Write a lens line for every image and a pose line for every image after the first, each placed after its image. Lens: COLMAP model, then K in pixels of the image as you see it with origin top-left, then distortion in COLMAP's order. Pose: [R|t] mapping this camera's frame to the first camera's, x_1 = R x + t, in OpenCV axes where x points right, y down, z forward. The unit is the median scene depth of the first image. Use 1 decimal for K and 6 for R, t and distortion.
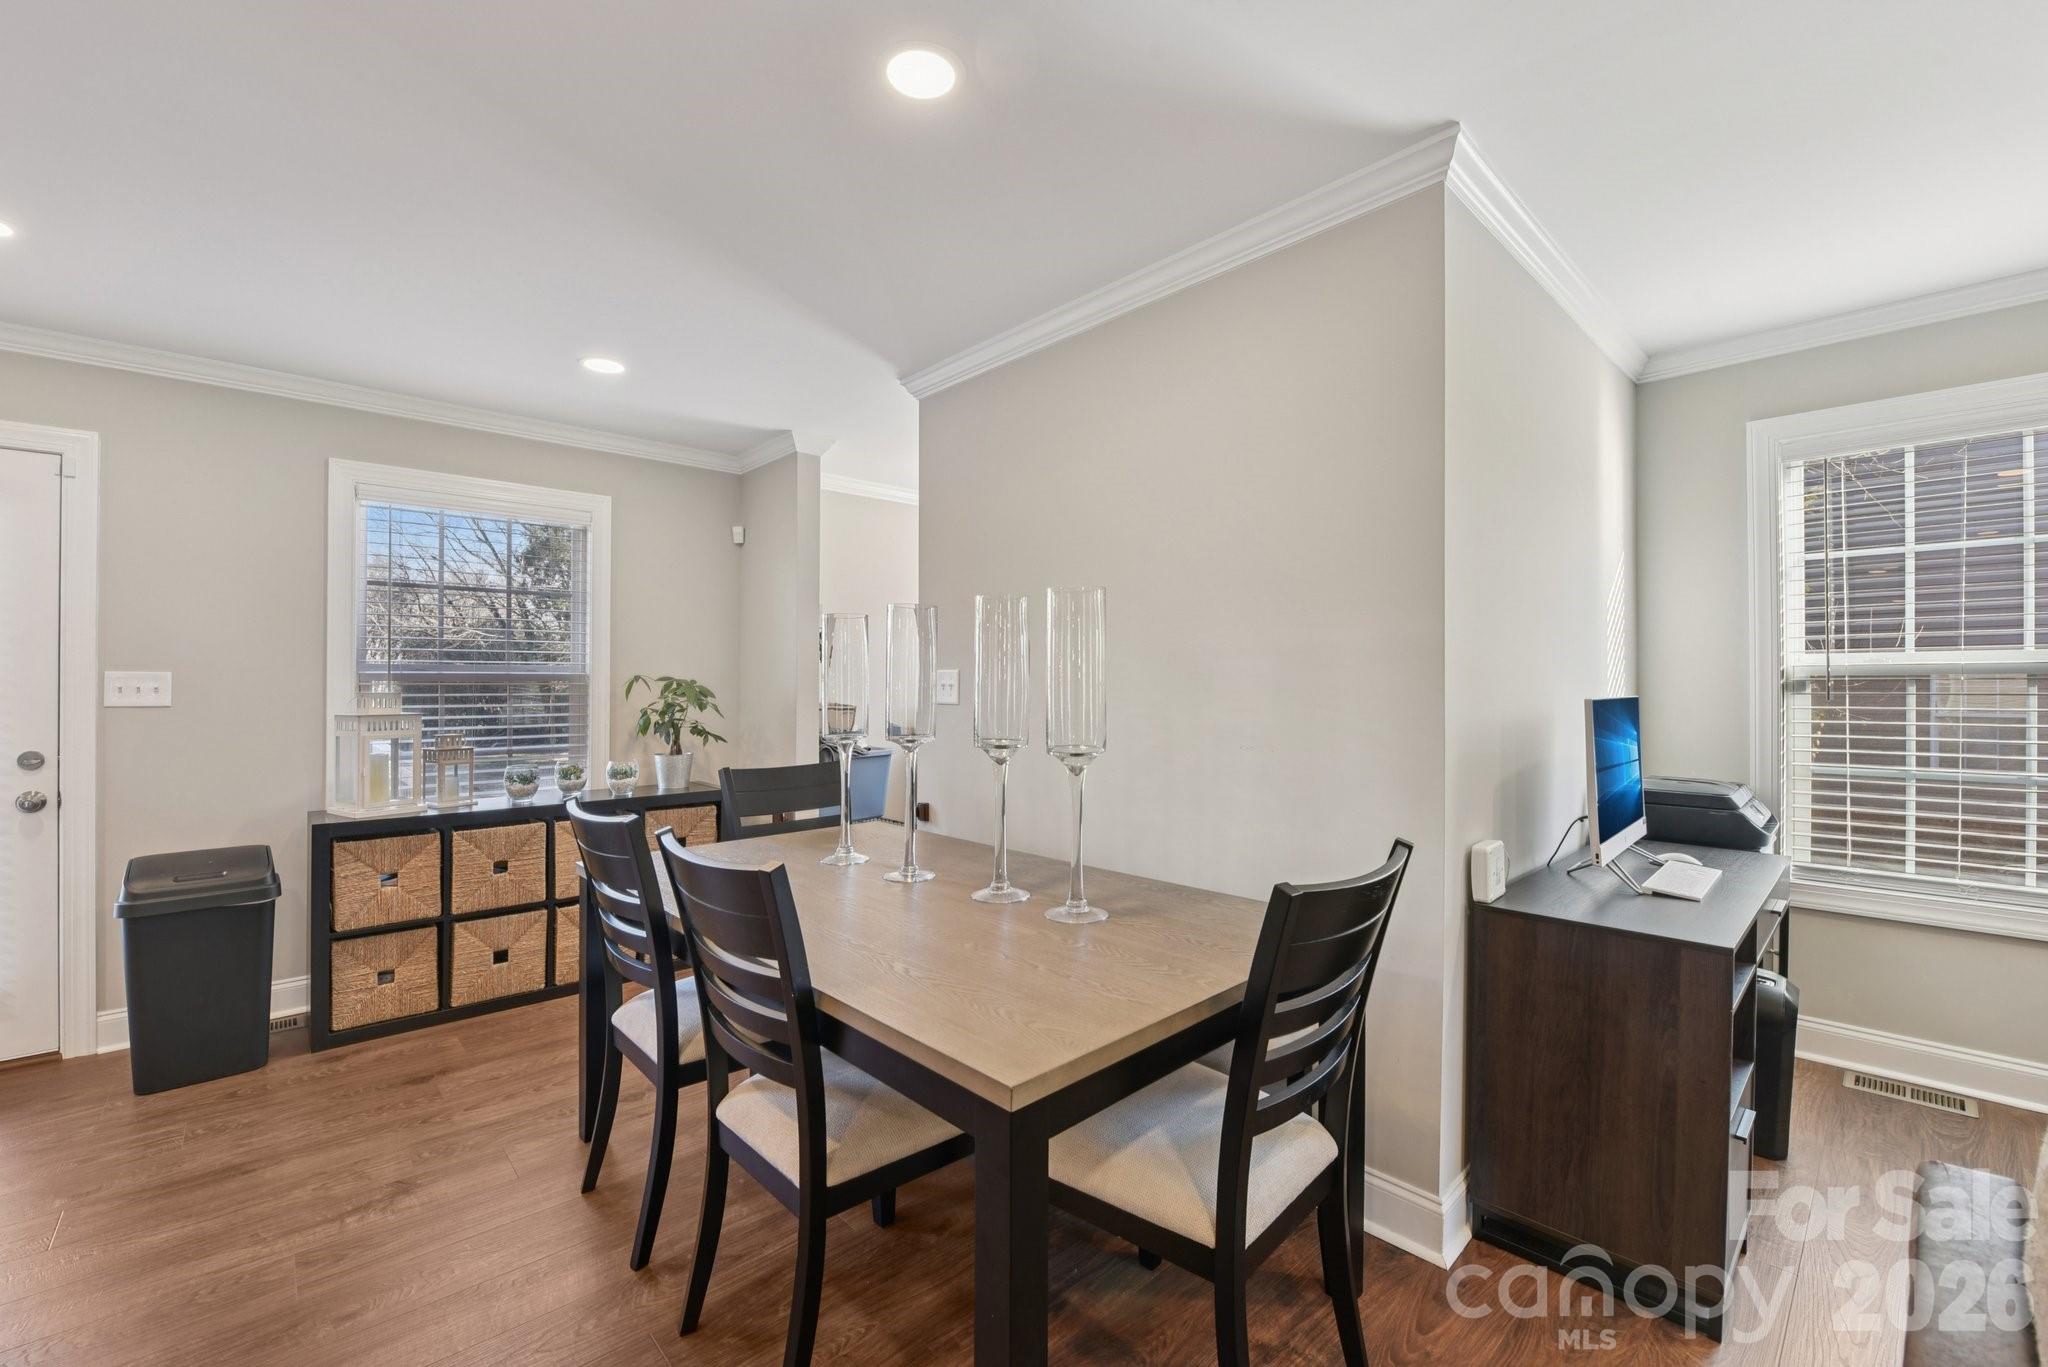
lens RADIAL K [[832.0, 0, 1026.5], [0, 832.0, 677.5], [0, 0, 1]] dist [-0.013462, -0.001289]
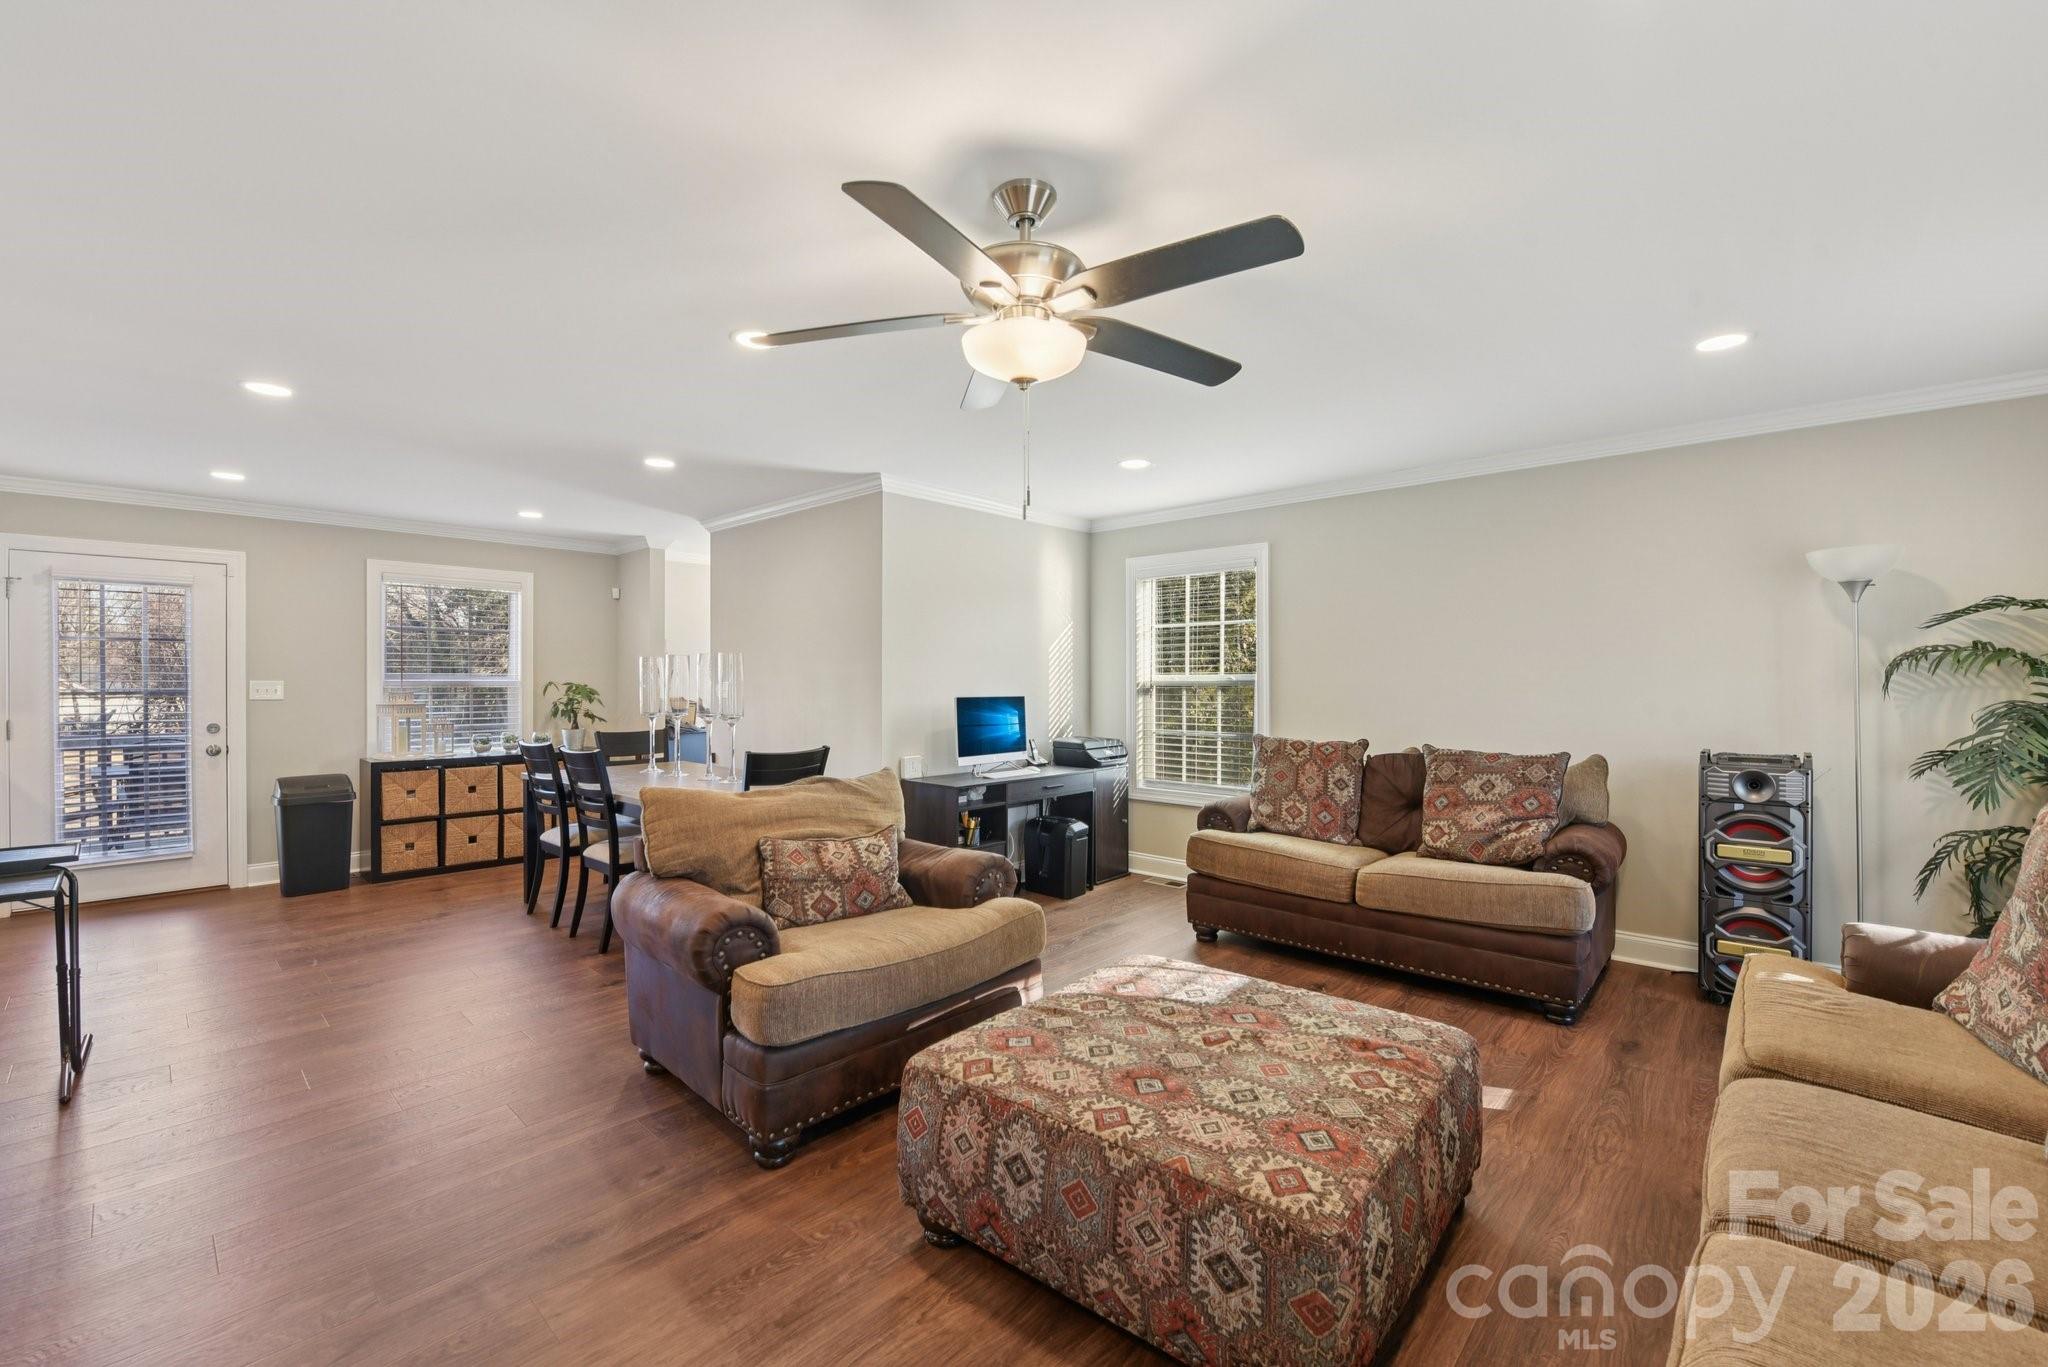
lens RADIAL K [[832.0, 0, 1026.0], [0, 832.0, 692.4], [0, 0, 1]] dist [-0.013462, -0.001289]
pose [[0.996579, 0.002273, 0.082611, 0.459829], [-0.004084, 0.999755, 0.021767, -0.028409], [-0.082541, -0.022030, 0.996344, -0.980793]]
